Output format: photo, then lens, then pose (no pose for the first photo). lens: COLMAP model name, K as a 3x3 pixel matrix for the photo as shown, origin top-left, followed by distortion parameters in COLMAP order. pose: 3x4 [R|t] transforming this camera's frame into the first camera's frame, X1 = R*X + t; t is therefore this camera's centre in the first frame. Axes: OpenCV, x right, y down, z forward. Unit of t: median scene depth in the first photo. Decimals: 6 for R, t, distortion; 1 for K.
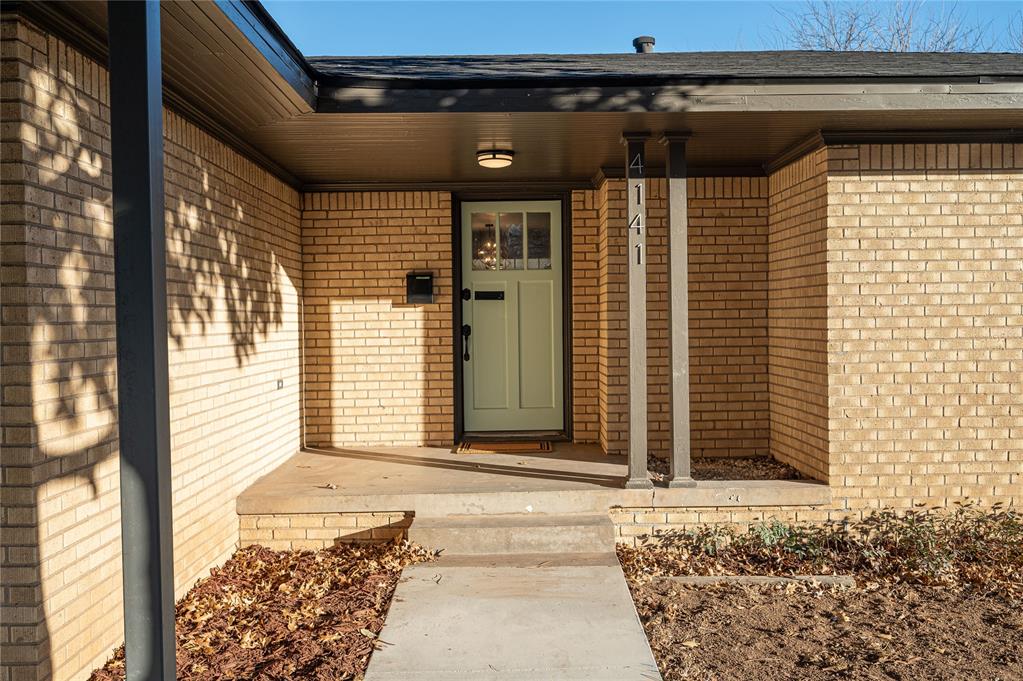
lens RADIAL K [[887.0, 0, 511.5], [0, 887.0, 340.5], [0, 0, 1]] dist [-0.003412, -0.001876]
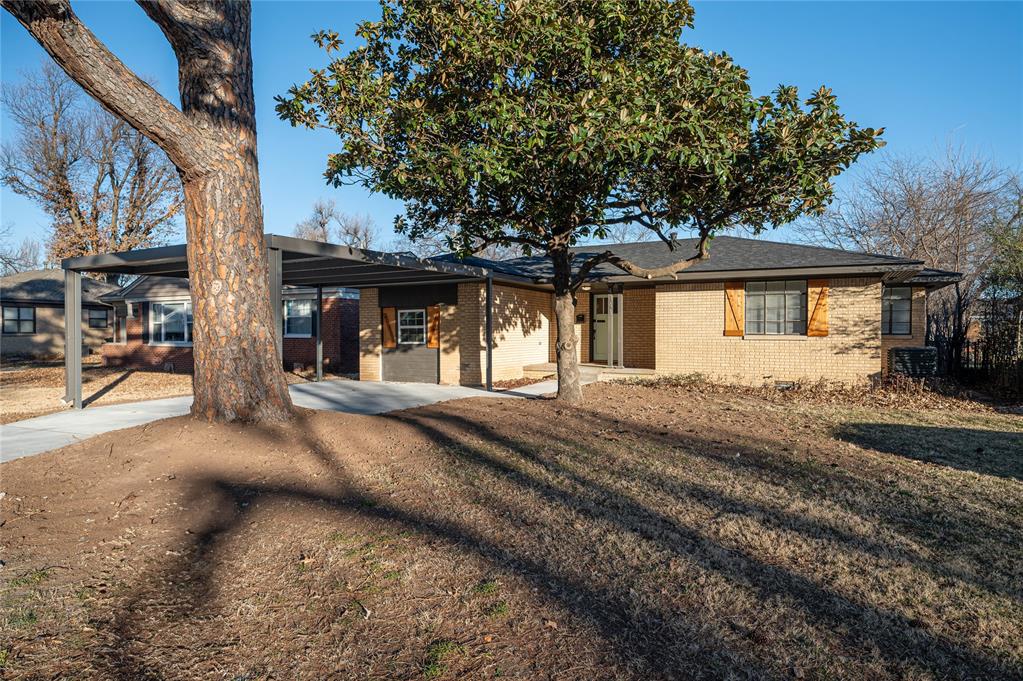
lens RADIAL K [[578.9, 0, 505.7], [0, 578.9, 337.4], [0, 0, 1]] dist [-0.001172, 0.000219]
pose [[0.873422, 0.019607, -0.486569, 0.999635], [-0.026990, 0.999602, -0.008169, 0.055161], [0.486215, 0.020267, 0.873604, -1.550480]]
